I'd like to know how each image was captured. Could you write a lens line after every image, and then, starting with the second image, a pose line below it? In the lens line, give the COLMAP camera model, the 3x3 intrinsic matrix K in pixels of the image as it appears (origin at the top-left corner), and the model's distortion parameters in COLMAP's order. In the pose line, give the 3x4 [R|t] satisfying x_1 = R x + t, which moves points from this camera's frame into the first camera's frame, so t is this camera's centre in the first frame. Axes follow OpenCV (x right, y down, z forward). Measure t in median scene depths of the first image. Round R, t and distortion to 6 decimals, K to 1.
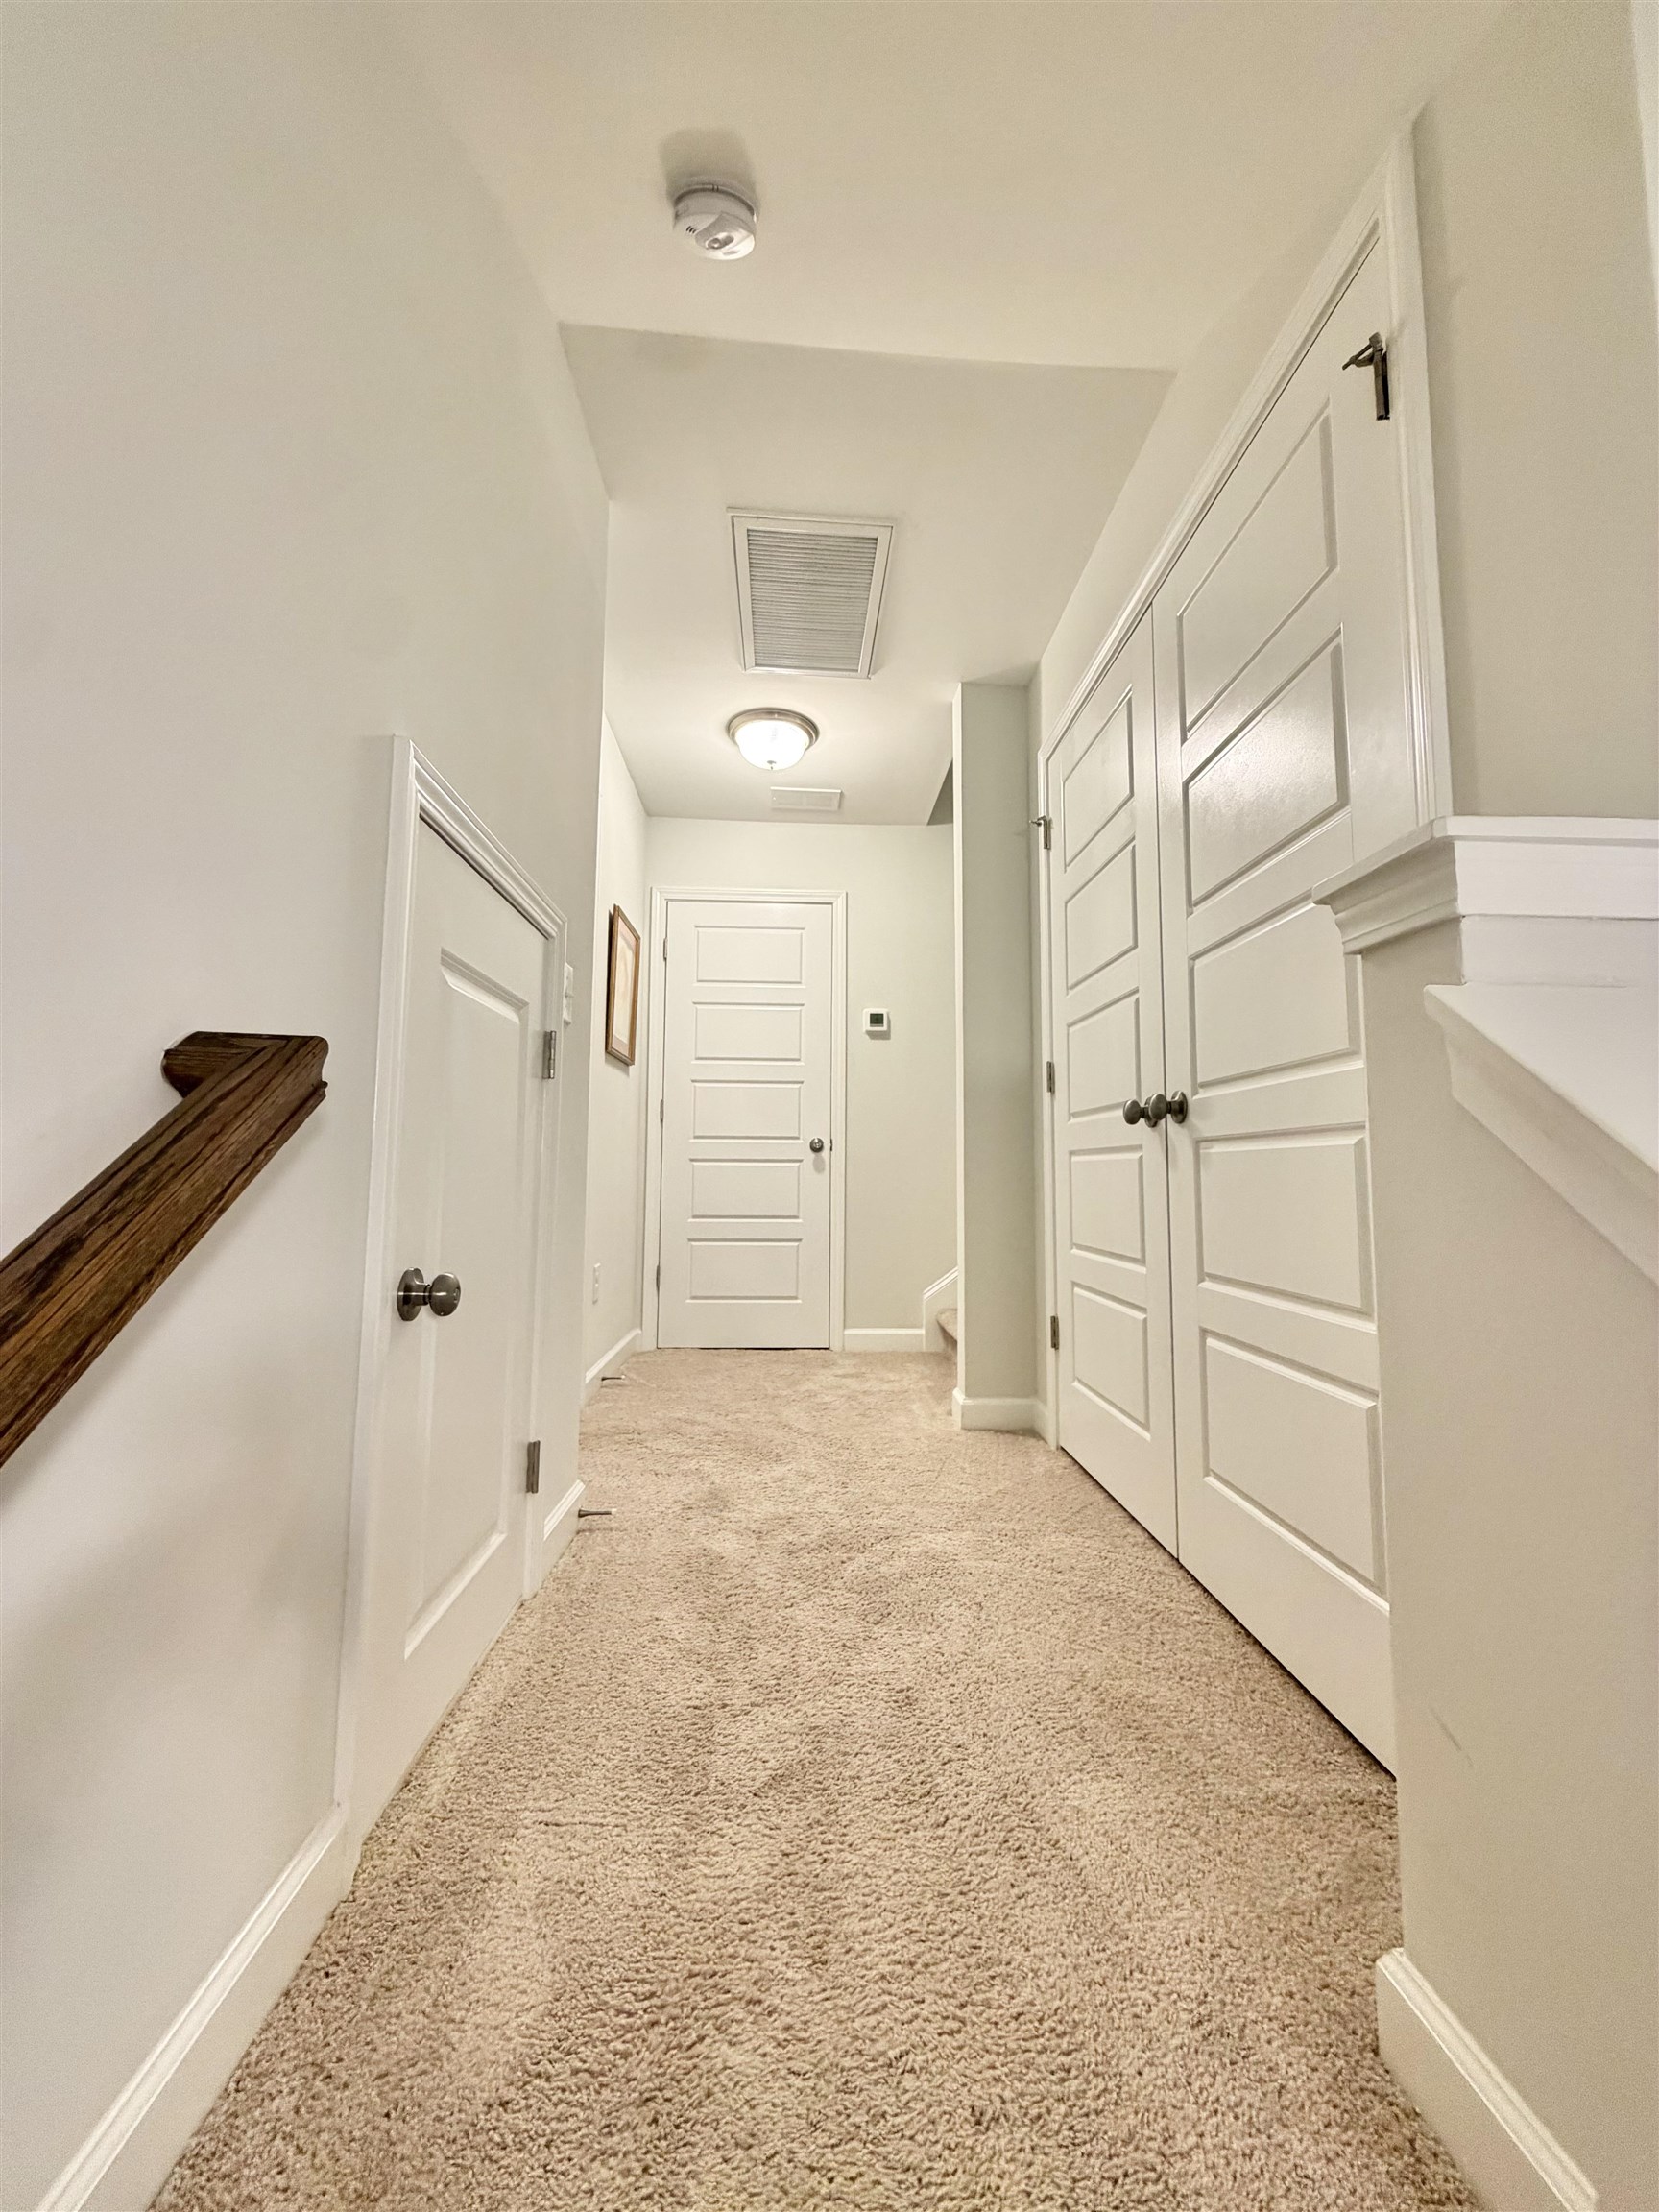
lens RADIAL K [[881.4, 0, 837.4], [0, 881.4, 1104.4], [0, 0, 1]] dist [-0.002417, 0.000911]
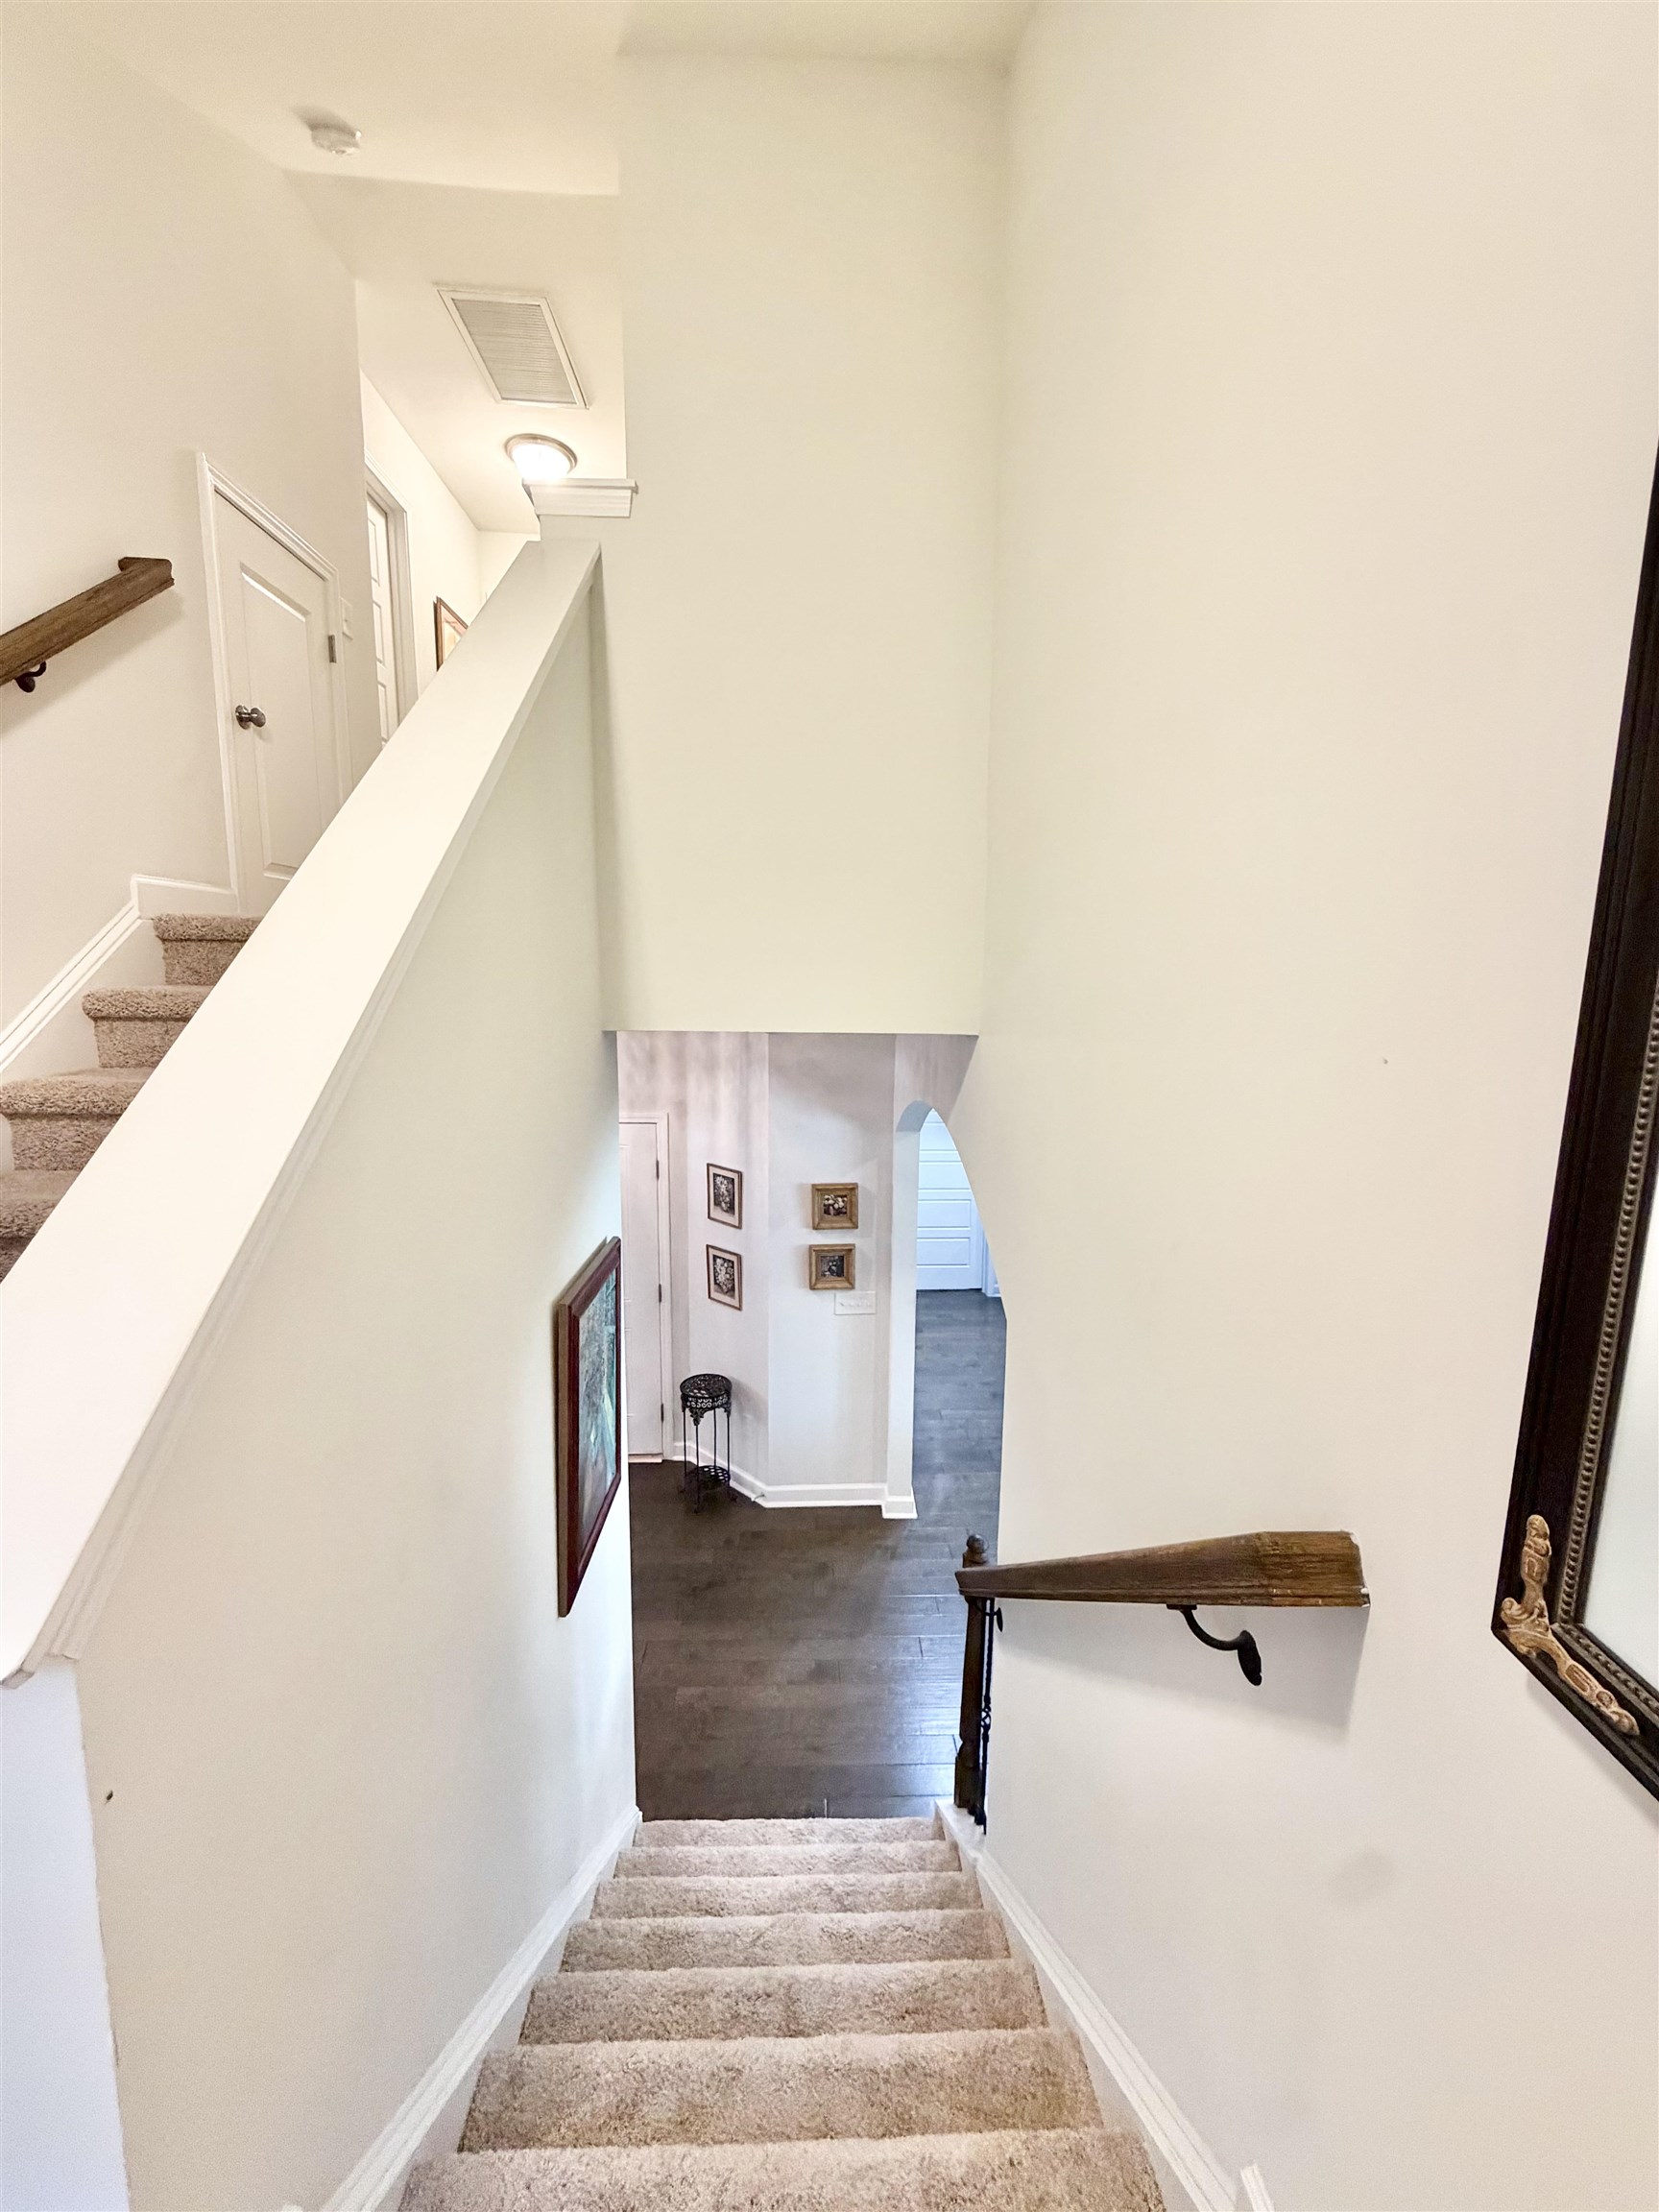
lens RADIAL K [[881.4, 0, 827.4], [0, 881.4, 1106.6], [0, 0, 1]] dist [-0.002417, 0.000911]
pose [[0.999777, 0.012118, -0.017311, 0.929066], [-0.007820, 0.973242, 0.229651, 0.547816], [0.019631, -0.229464, 0.973119, -1.234782]]
